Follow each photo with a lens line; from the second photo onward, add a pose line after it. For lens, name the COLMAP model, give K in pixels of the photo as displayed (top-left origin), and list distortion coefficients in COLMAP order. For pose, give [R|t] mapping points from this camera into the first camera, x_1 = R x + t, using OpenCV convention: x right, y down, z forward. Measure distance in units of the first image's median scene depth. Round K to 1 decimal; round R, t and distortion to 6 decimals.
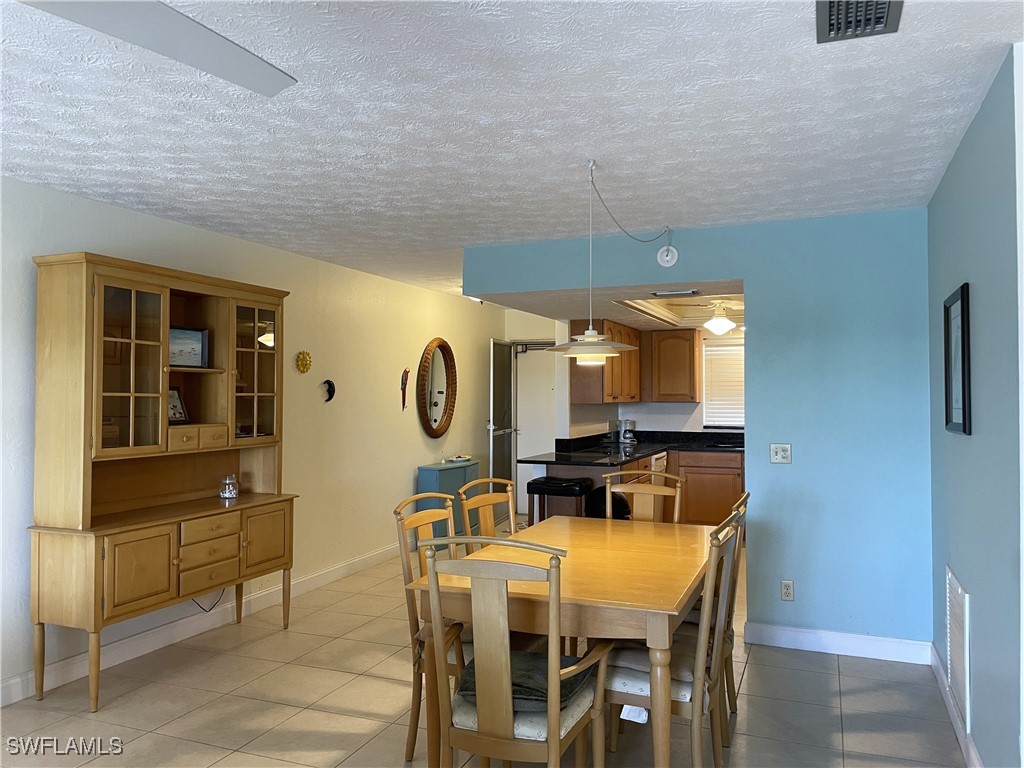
lens RADIAL K [[776.7, 0, 517.1], [0, 776.7, 381.0], [0, 0, 1]] dist [0.070042, -0.066328]
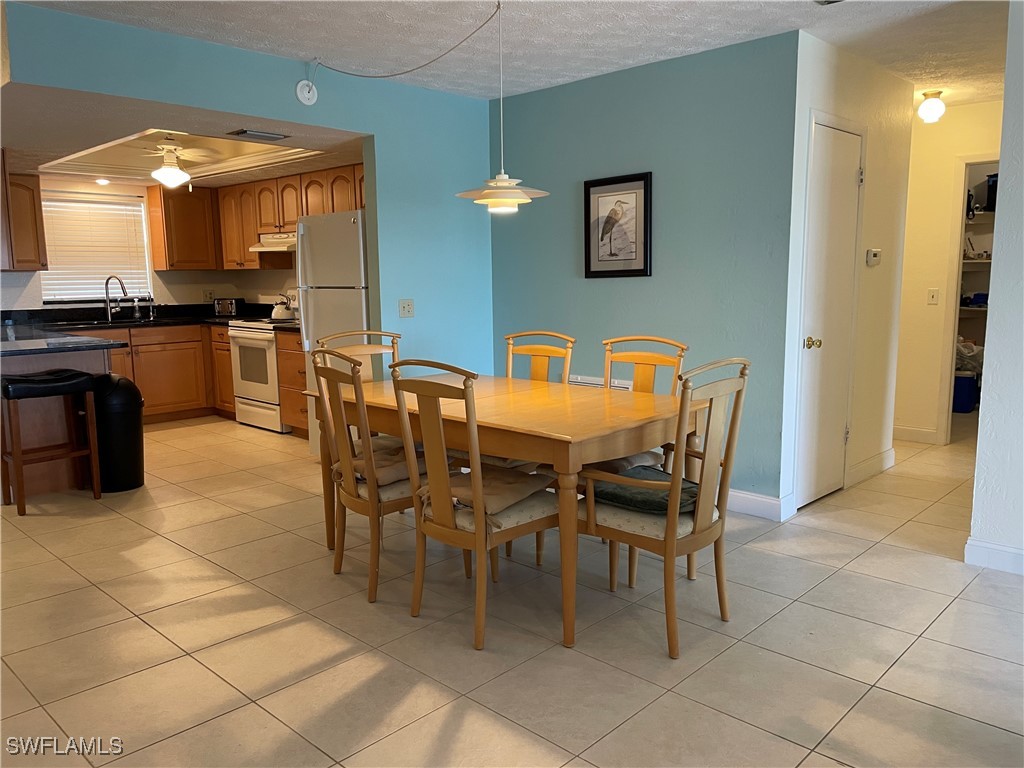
lens RADIAL K [[776.7, 0, 519.8], [0, 776.7, 386.6], [0, 0, 1]] dist [0.070042, -0.066328]
pose [[0.371776, -0.133923, 0.918612, -0.643051], [-0.006650, 0.989130, 0.146895, 0.042104], [-0.928299, -0.060721, 0.366844, 0.470344]]
